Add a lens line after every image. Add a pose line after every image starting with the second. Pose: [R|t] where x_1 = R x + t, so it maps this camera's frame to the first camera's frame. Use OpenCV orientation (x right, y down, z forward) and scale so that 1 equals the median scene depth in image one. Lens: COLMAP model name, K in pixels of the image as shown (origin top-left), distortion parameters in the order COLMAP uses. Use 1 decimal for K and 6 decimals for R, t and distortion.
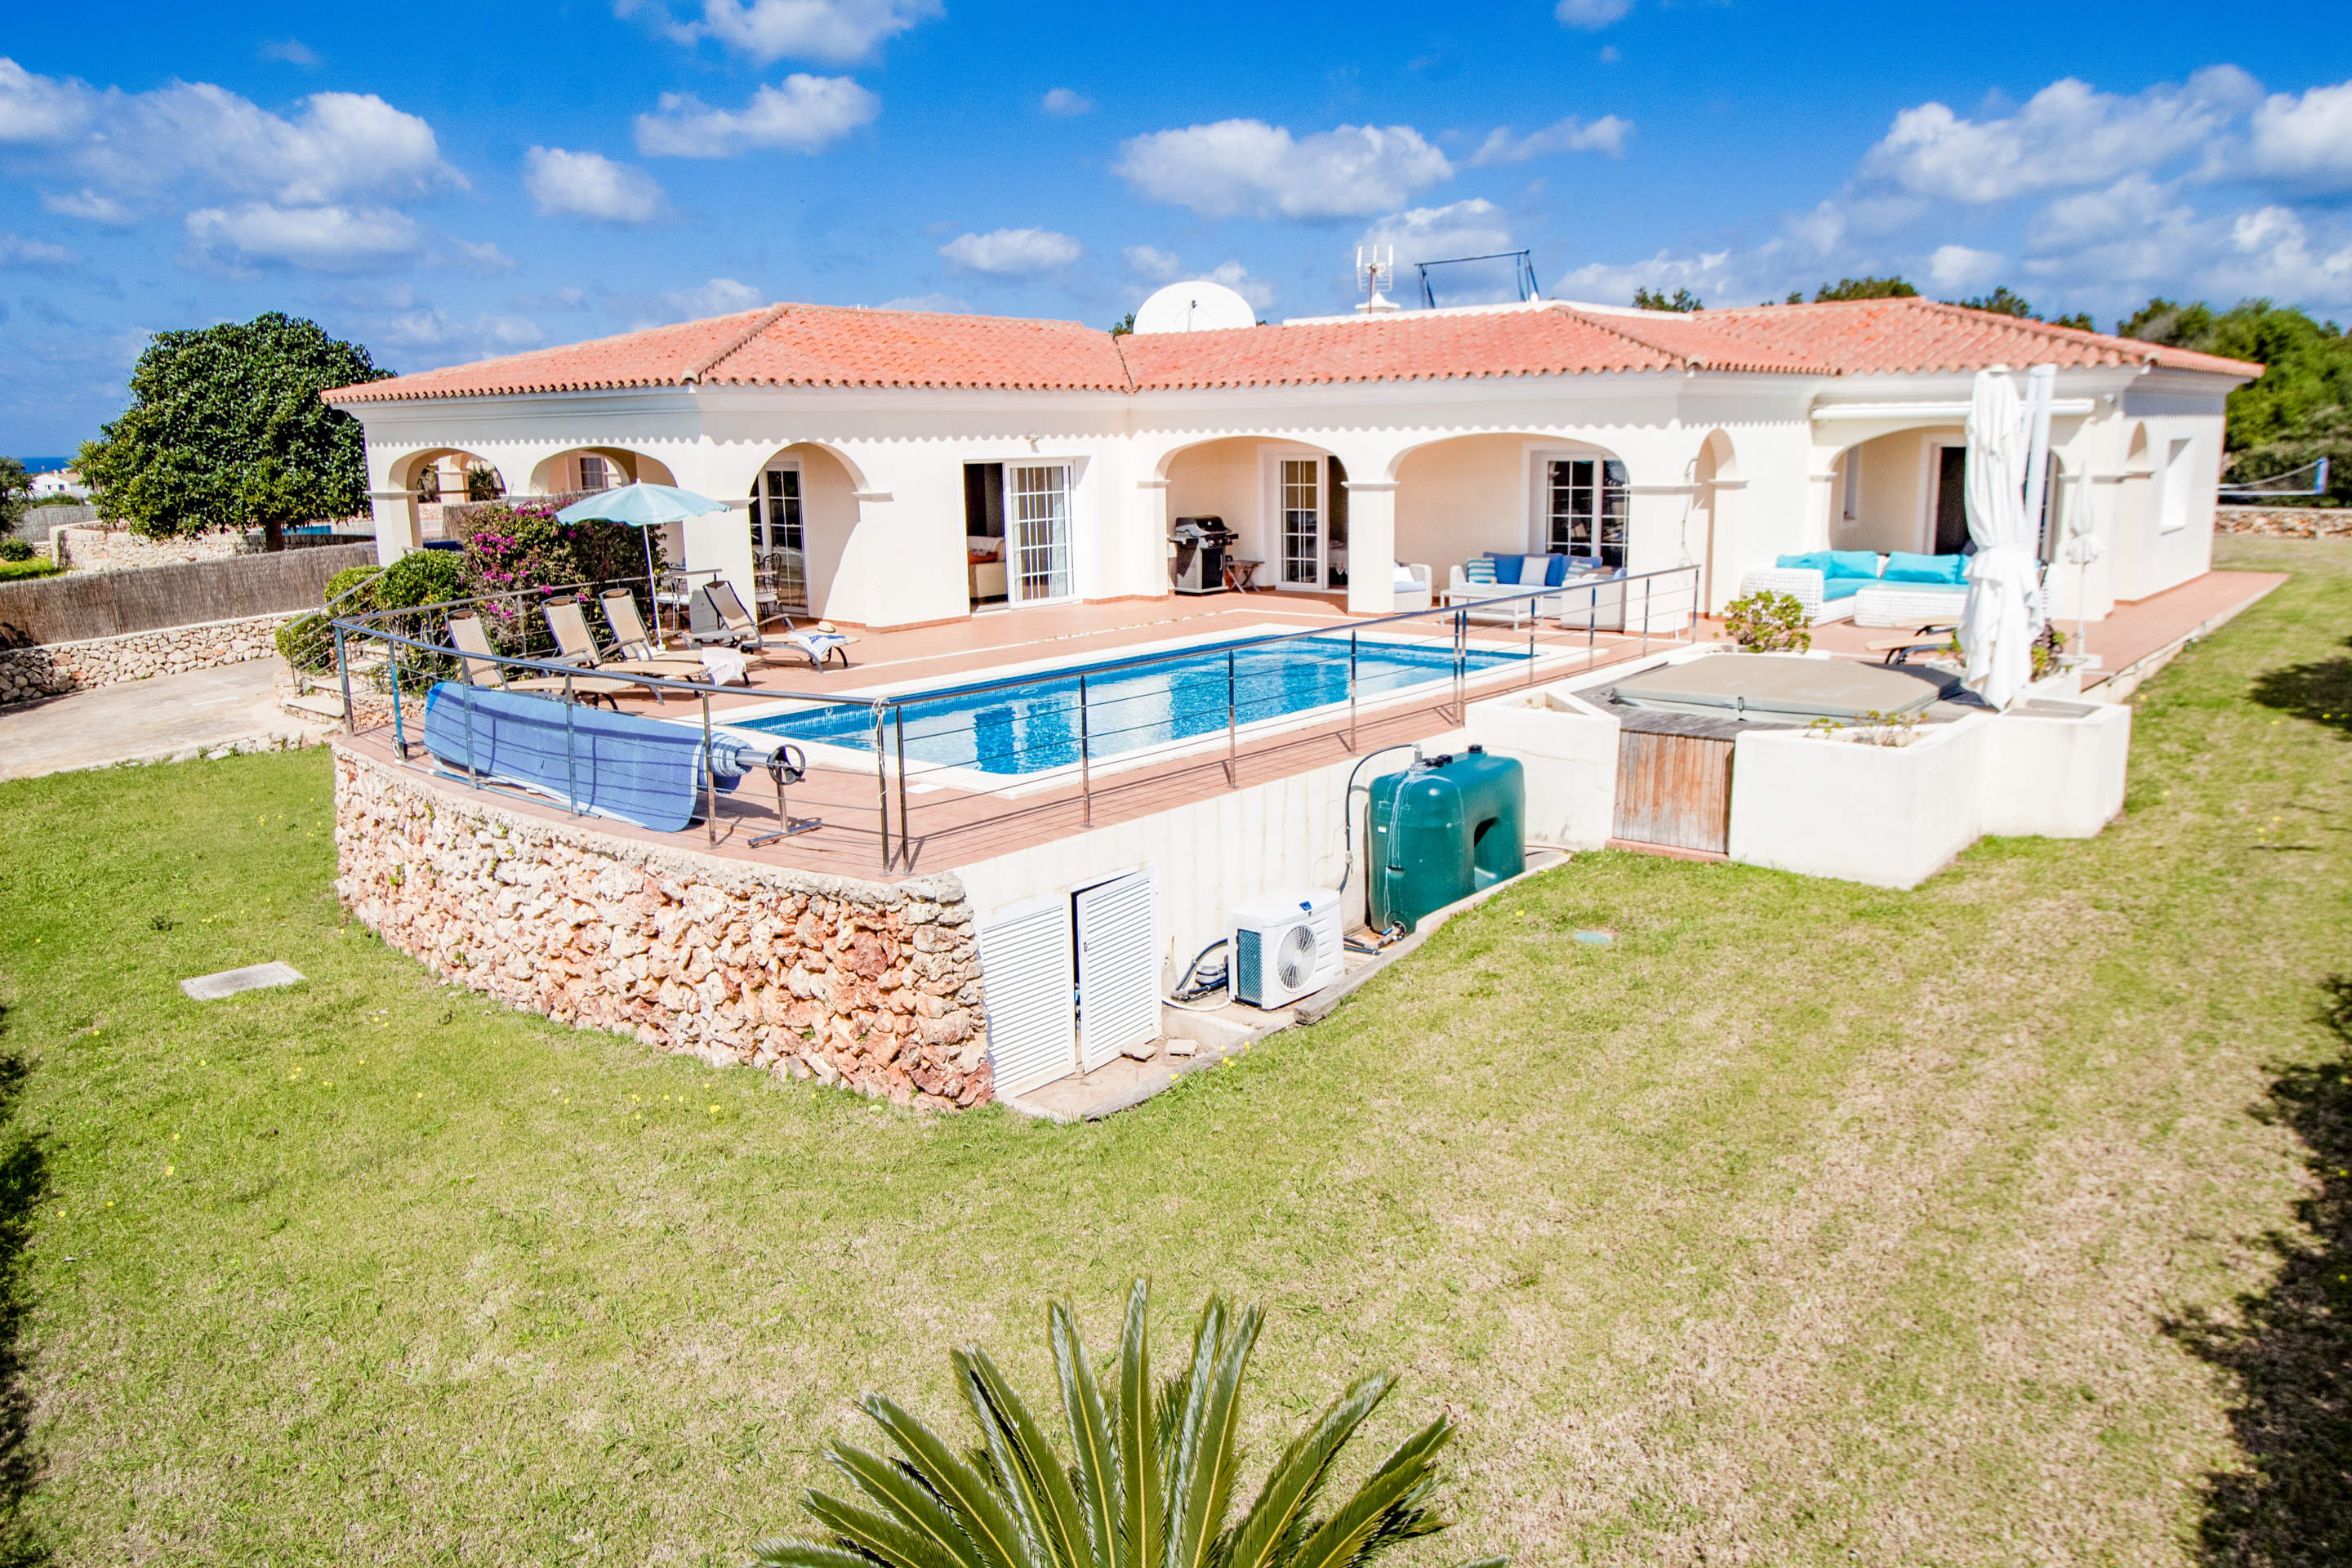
lens RADIAL K [[1628.5, 0, 1183.0], [0, 1628.5, 778.7], [0, 0, 1]] dist [-0.006801, -0.002977]
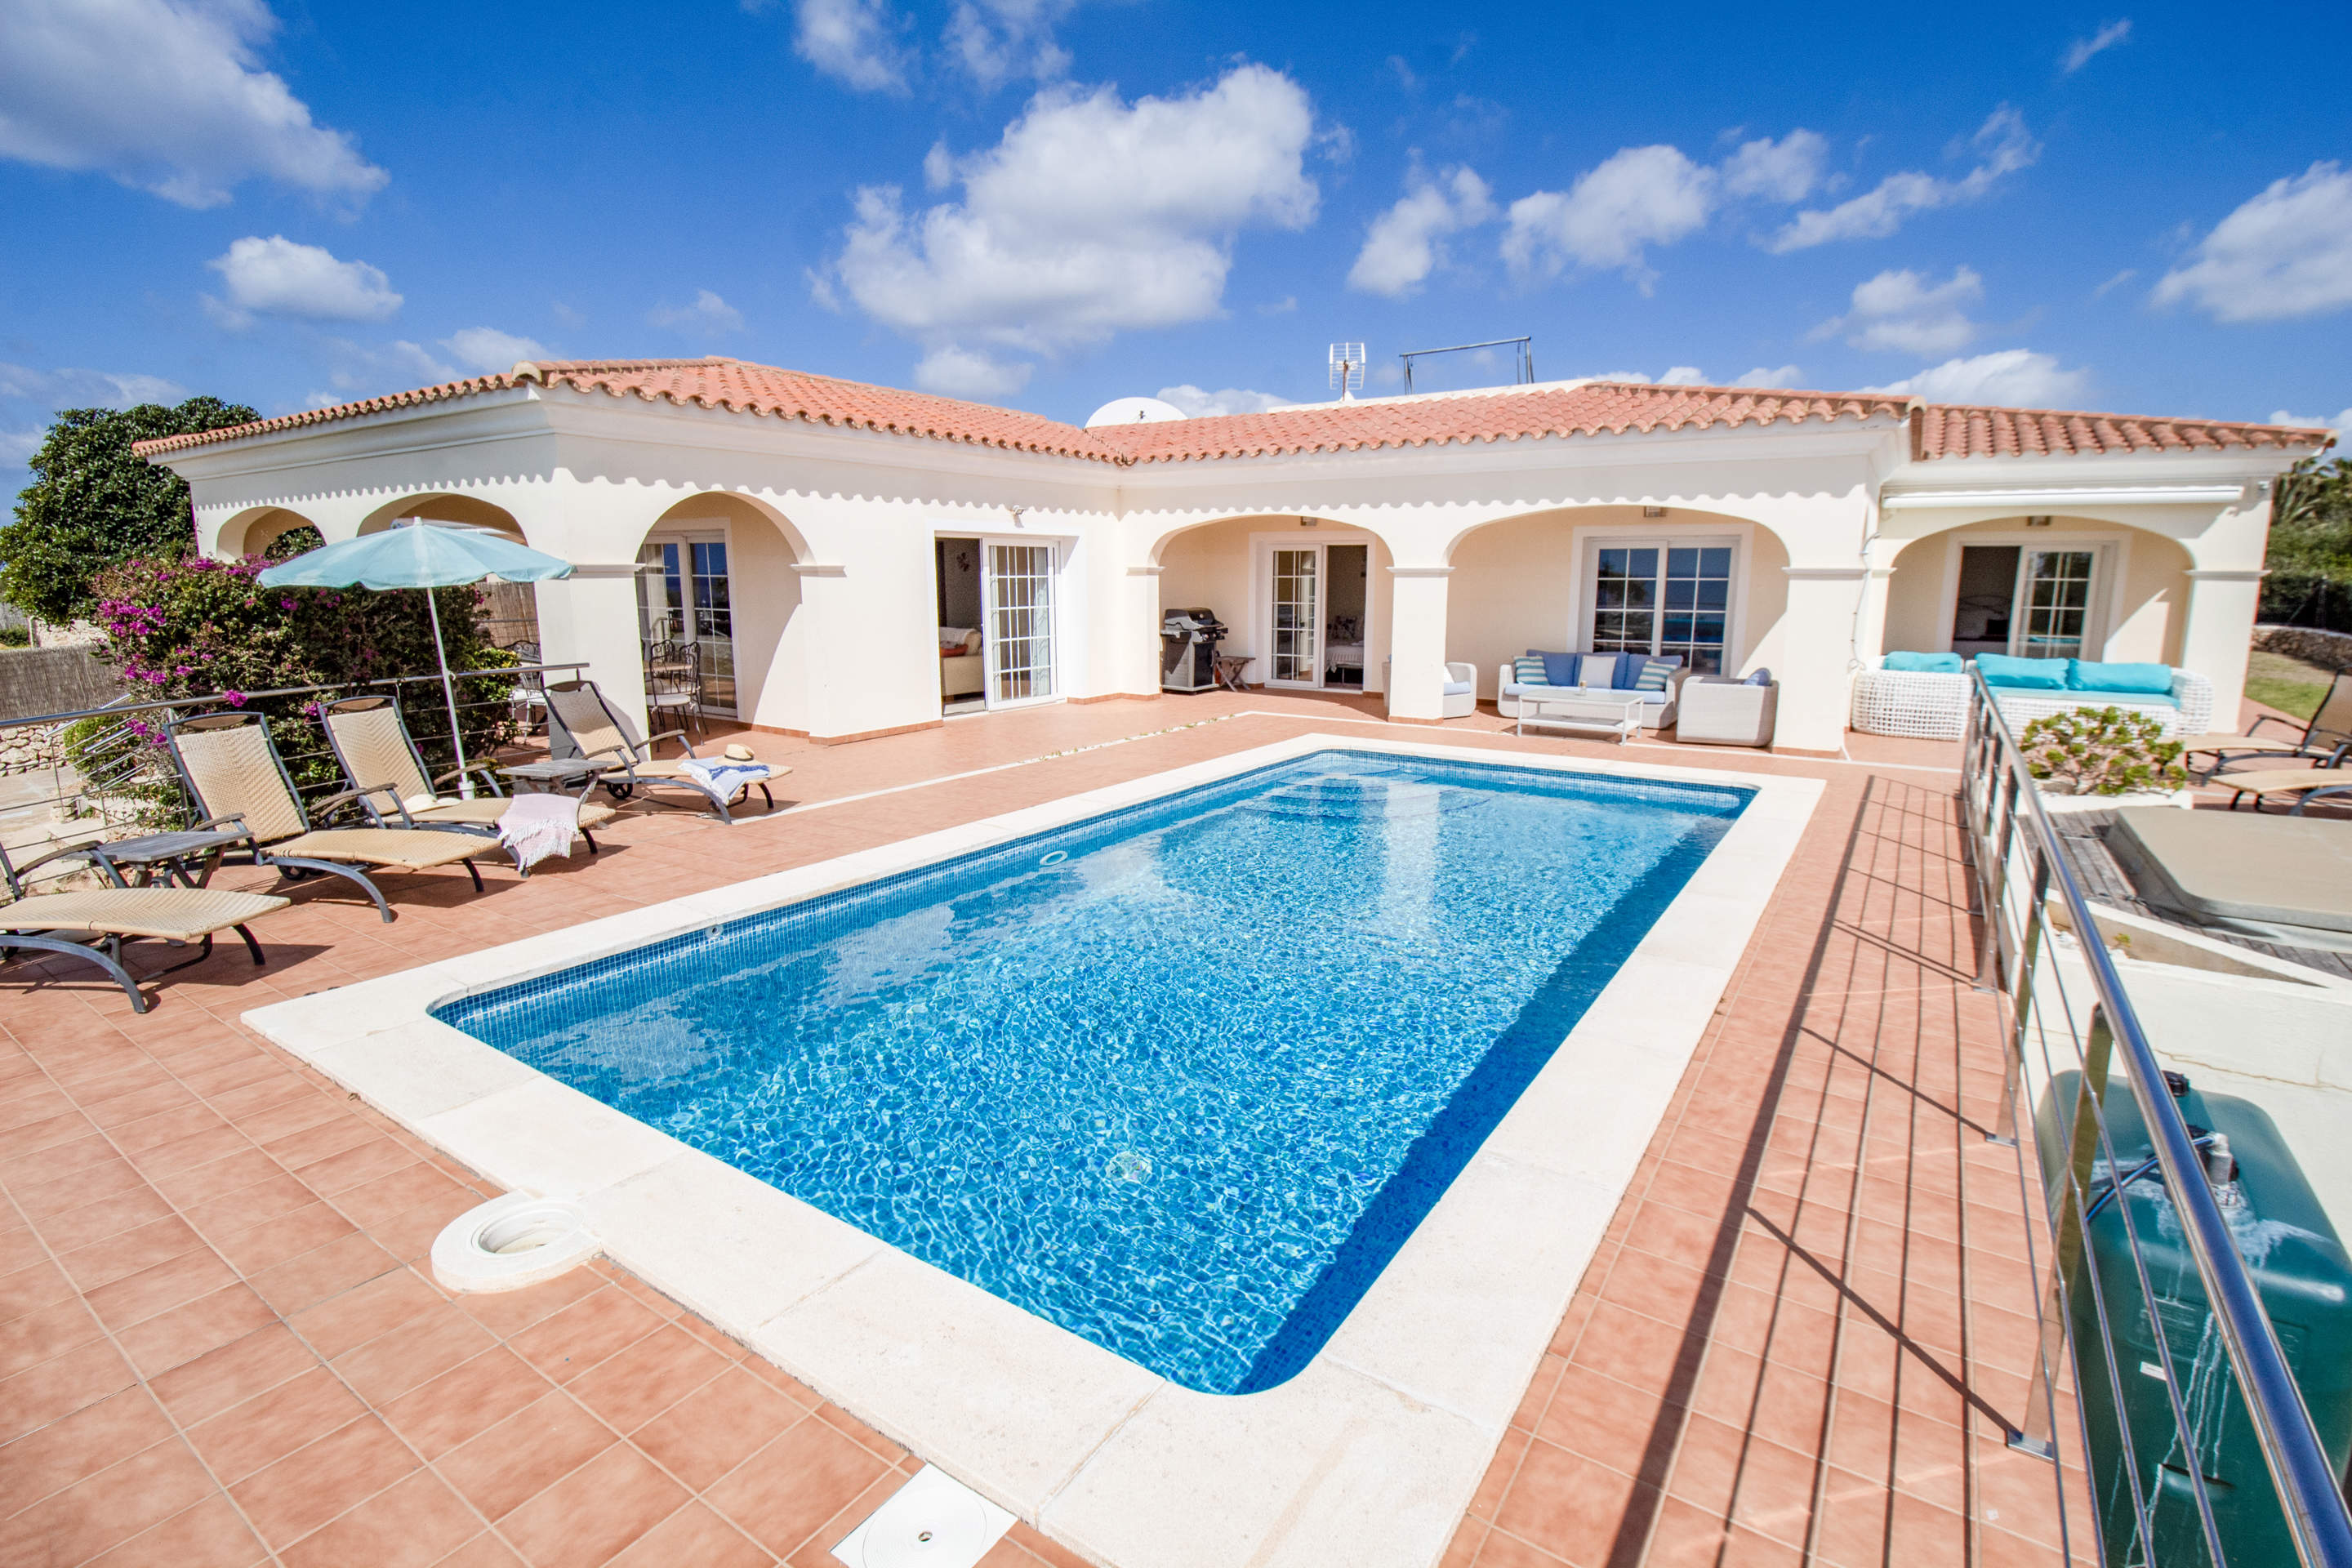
lens RADIAL K [[1098.5, 0, 1188.3], [0, 1098.5, 776.0], [0, 0, 1]] dist [-0.009337, -0.005500]
pose [[0.992997, -0.003948, 0.118075, -0.070176], [0.006775, 0.999700, -0.023545, -0.056094], [-0.117947, 0.024180, 0.992725, 0.419222]]
